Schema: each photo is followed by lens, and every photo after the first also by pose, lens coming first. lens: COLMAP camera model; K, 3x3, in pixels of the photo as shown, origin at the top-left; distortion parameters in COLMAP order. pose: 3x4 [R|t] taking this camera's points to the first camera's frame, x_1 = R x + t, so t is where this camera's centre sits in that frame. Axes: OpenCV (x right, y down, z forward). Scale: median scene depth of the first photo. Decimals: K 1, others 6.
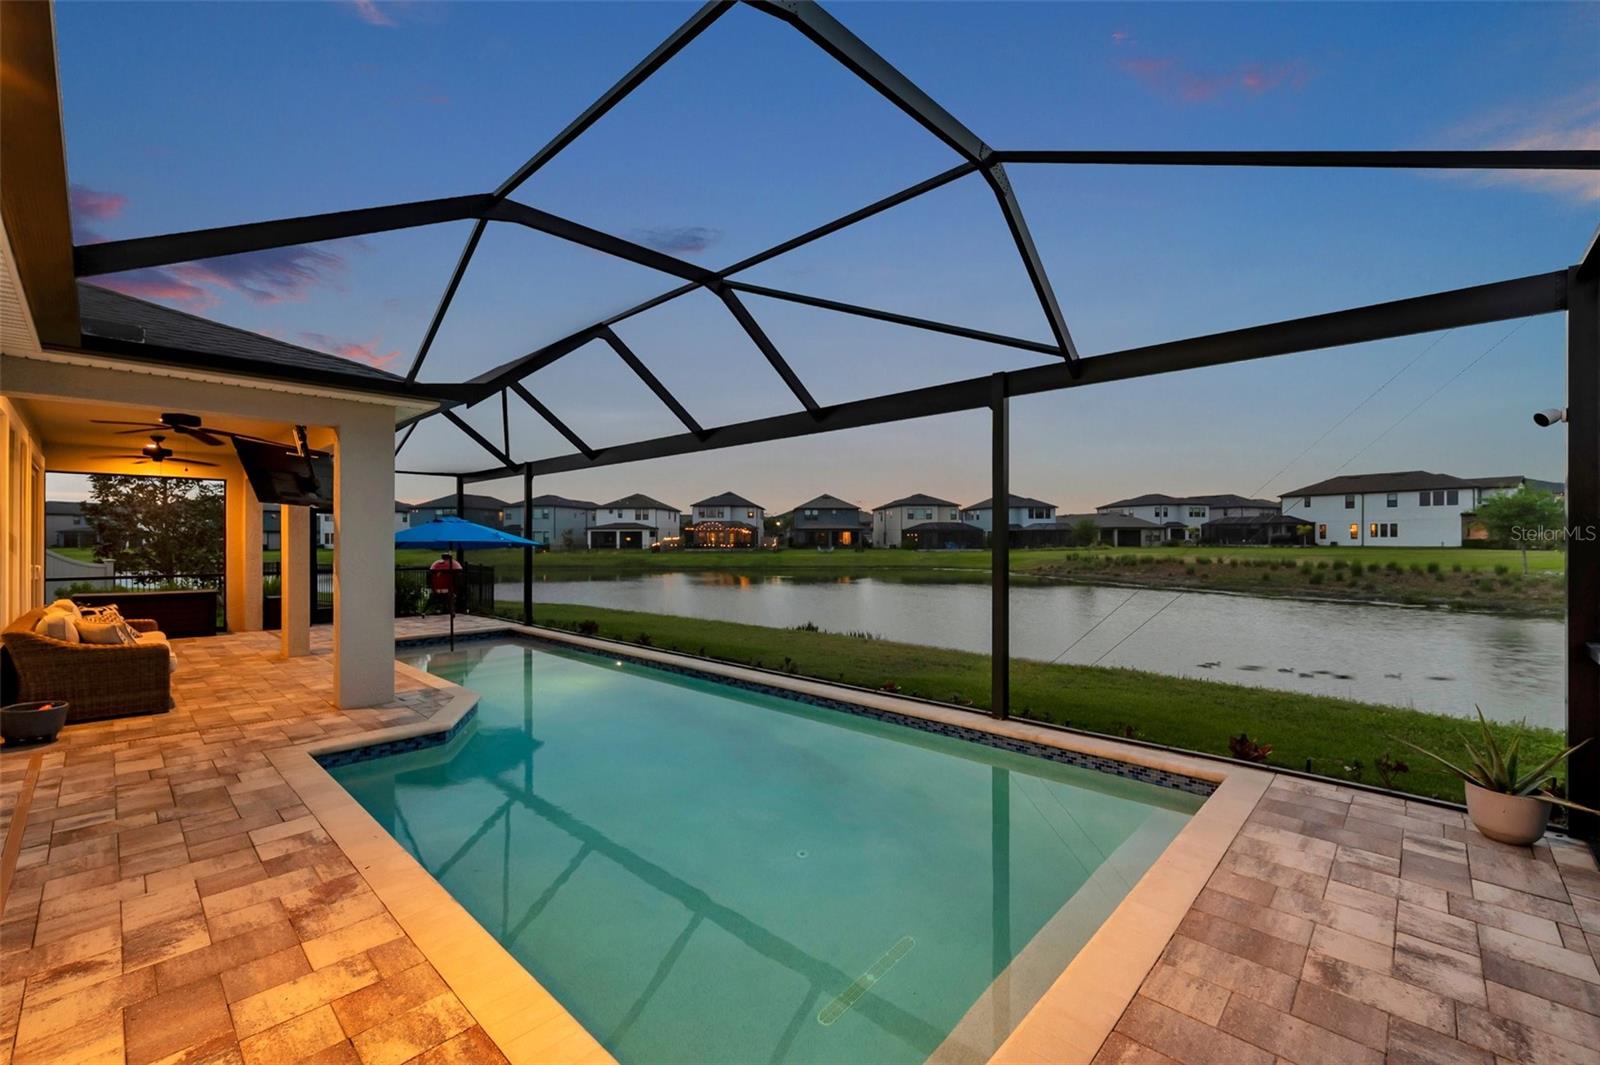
lens RADIAL K [[662.1, 0, 810.1], [0, 662.1, 537.8], [0, 0, 1]] dist [-0.006813, 0.000940]
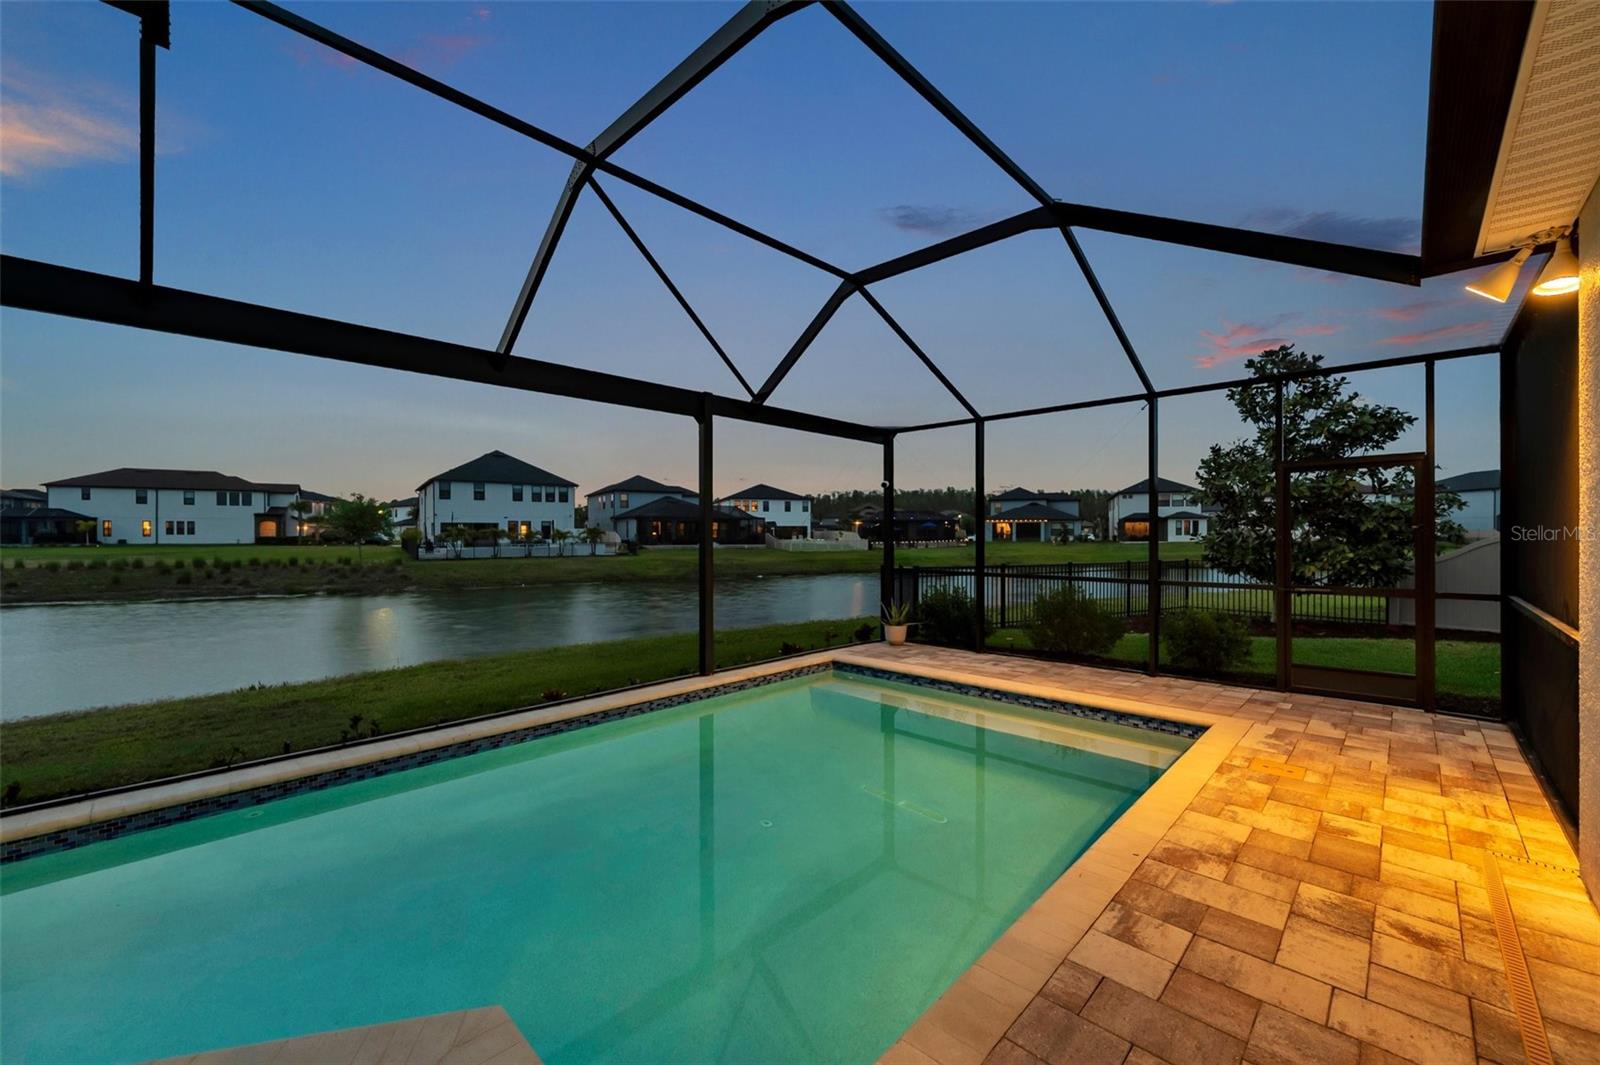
lens RADIAL K [[632.8, 0, 794.6], [0, 632.8, 539.0], [0, 0, 1]] dist [-0.005423, 0.001144]
pose [[0.023639, -0.004271, 0.999711, -0.081063], [-0.000493, 0.999991, 0.004284, 0.001454], [-0.999720, -0.000595, 0.023636, 0.074446]]
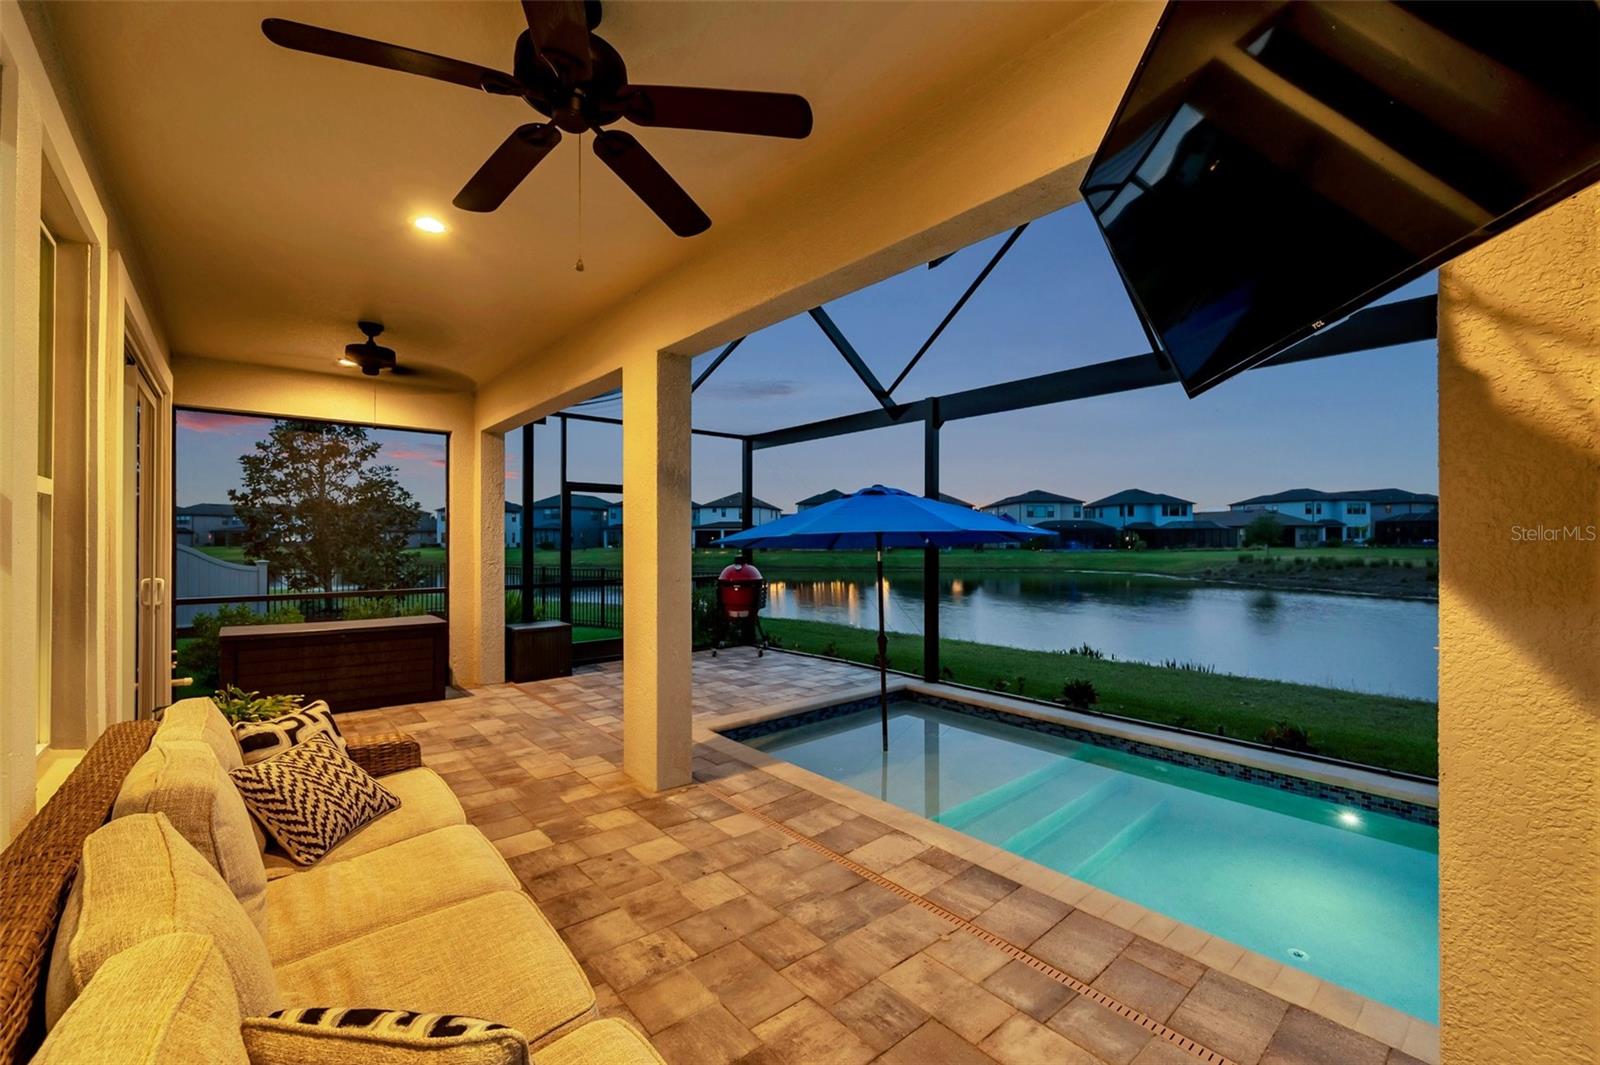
lens RADIAL K [[662.1, 0, 806.7], [0, 662.1, 542.1], [0, 0, 1]] dist [-0.006813, 0.000940]
pose [[0.993086, 0.000755, -0.117386, -0.090430], [0.000001, 0.999979, 0.006443, 0.001465], [0.117388, -0.006399, 0.993066, 0.081002]]
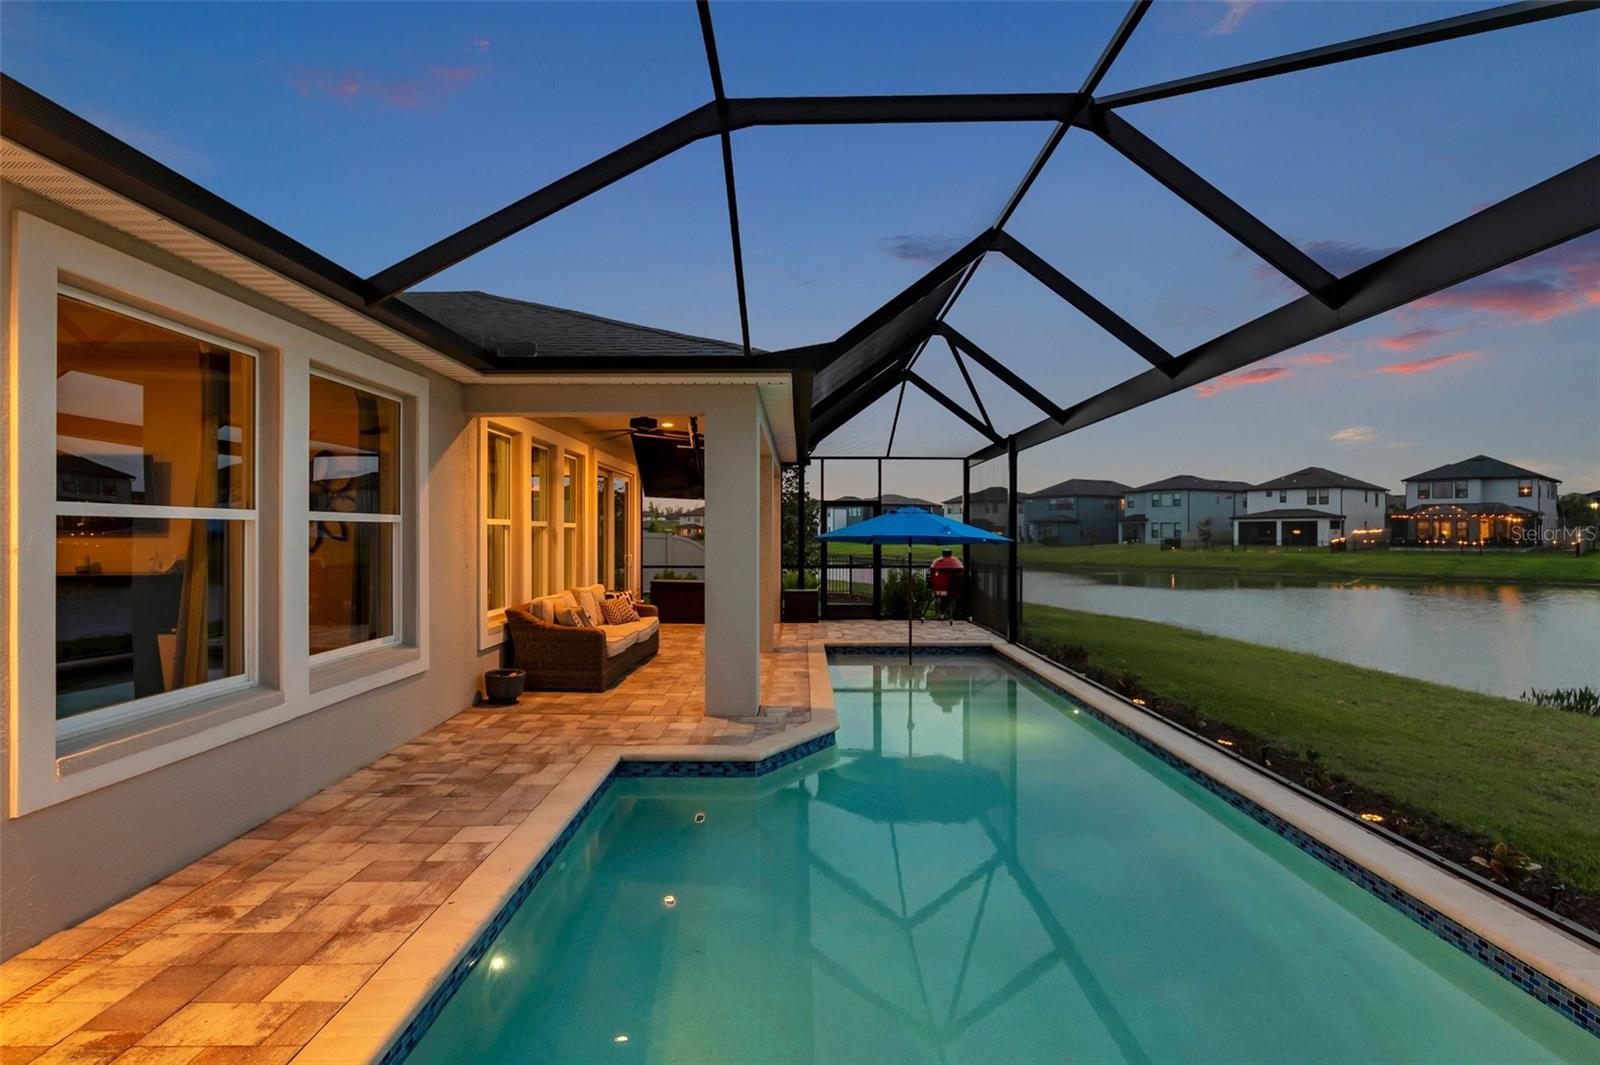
lens RADIAL K [[824.7, 0, 800.1], [0, 824.7, 532.8], [0, 0, 1]] dist [-0.001450, -0.002487]
pose [[0.677275, 0.000240, -0.735730, 0.023486], [0.001765, 0.999997, 0.001951, -0.000118], [0.735728, -0.002620, 0.677272, 0.029768]]
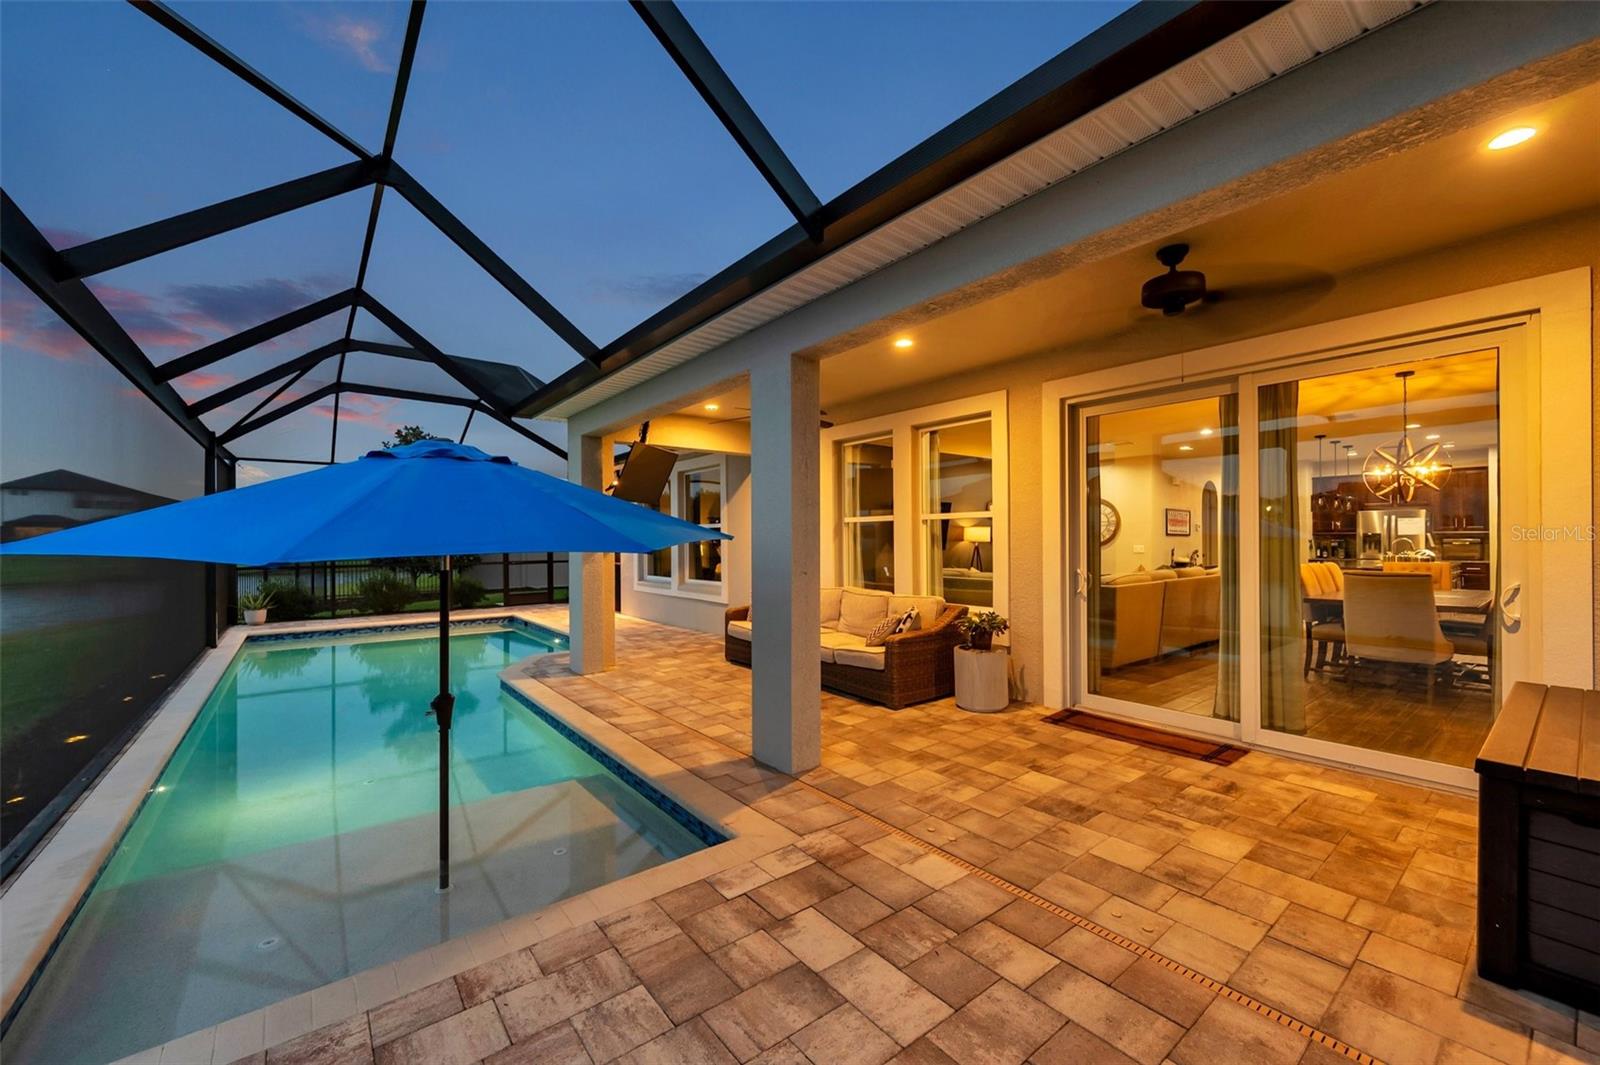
lens RADIAL K [[632.8, 0, 806.7], [0, 632.8, 540.9], [0, 0, 1]] dist [-0.005423, 0.001144]
pose [[-0.987679, 0.005810, 0.156384, -0.125783], [0.005584, 0.999983, -0.001883, 0.002464], [-0.156392, -0.000987, -0.987695, 0.210420]]
